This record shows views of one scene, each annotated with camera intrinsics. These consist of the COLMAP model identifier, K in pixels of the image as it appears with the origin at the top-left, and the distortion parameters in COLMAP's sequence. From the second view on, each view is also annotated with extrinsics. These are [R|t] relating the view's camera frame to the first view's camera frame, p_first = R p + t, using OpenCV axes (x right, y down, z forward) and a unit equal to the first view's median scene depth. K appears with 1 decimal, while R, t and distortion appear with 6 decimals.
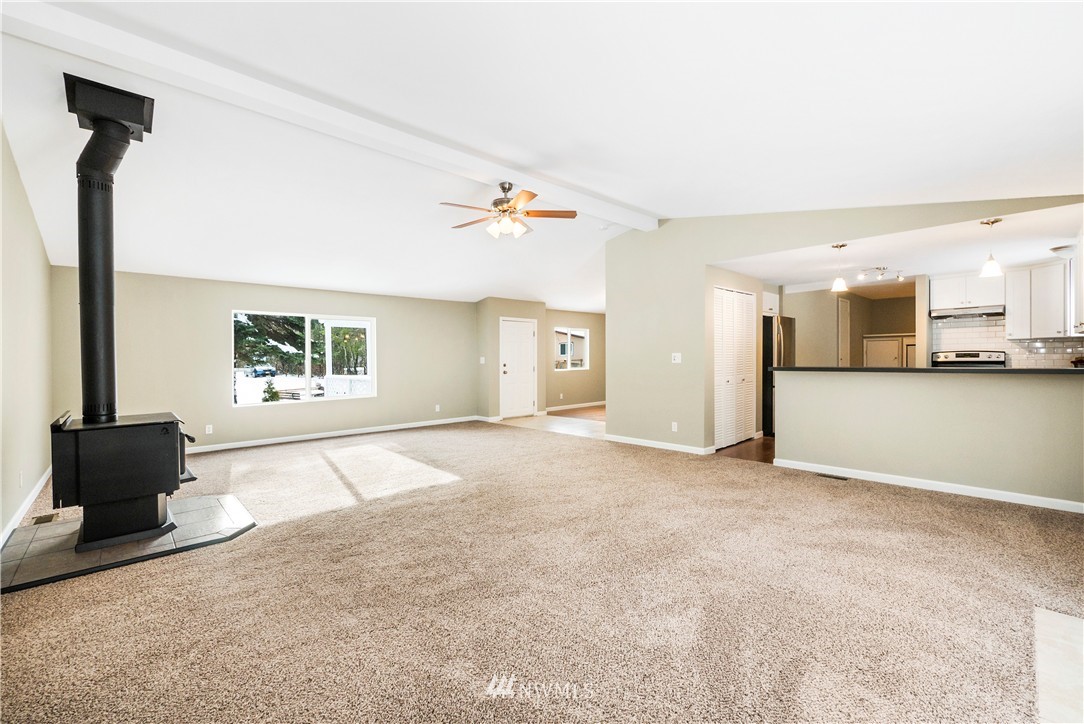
lens RADIAL K [[459.2, 0, 539.9], [0, 459.2, 359.8], [0, 0, 1]] dist [-0.002394, -0.000570]
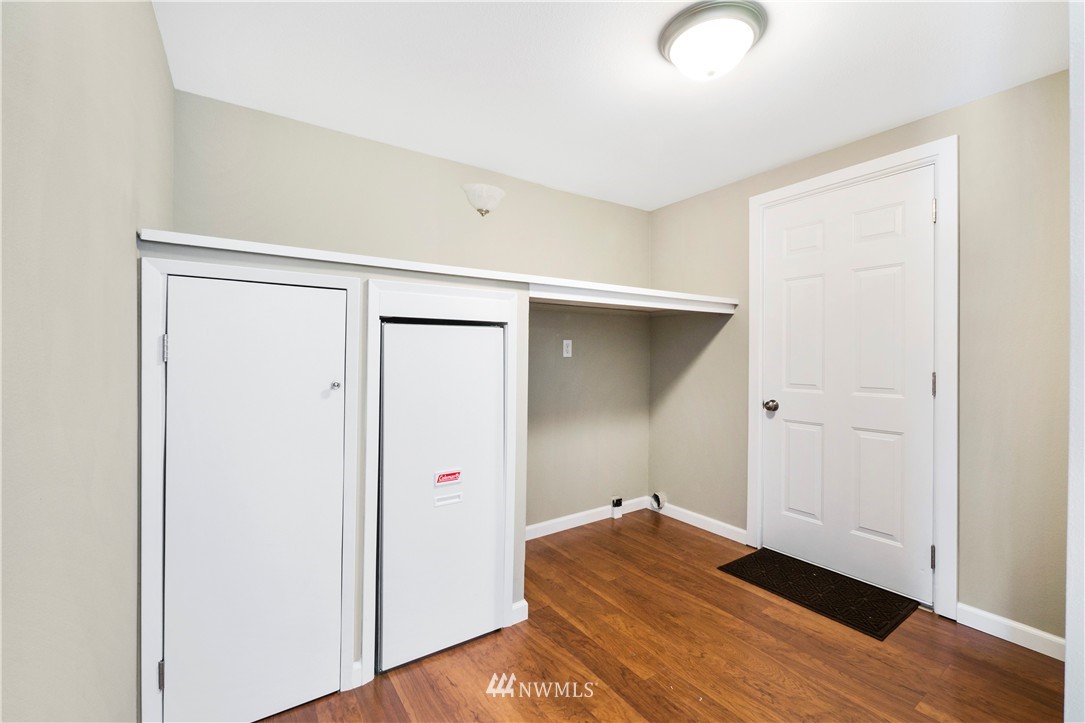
lens RADIAL K [[459.6, 0, 541.4], [0, 459.6, 354.2], [0, 0, 1]] dist [-0.002394, -0.000570]
pose [[0.136784, 0.018695, 0.990424, 0.833141], [0.004359, 0.999801, -0.019474, -0.017391], [-0.990591, 0.006981, 0.136675, 1.223250]]
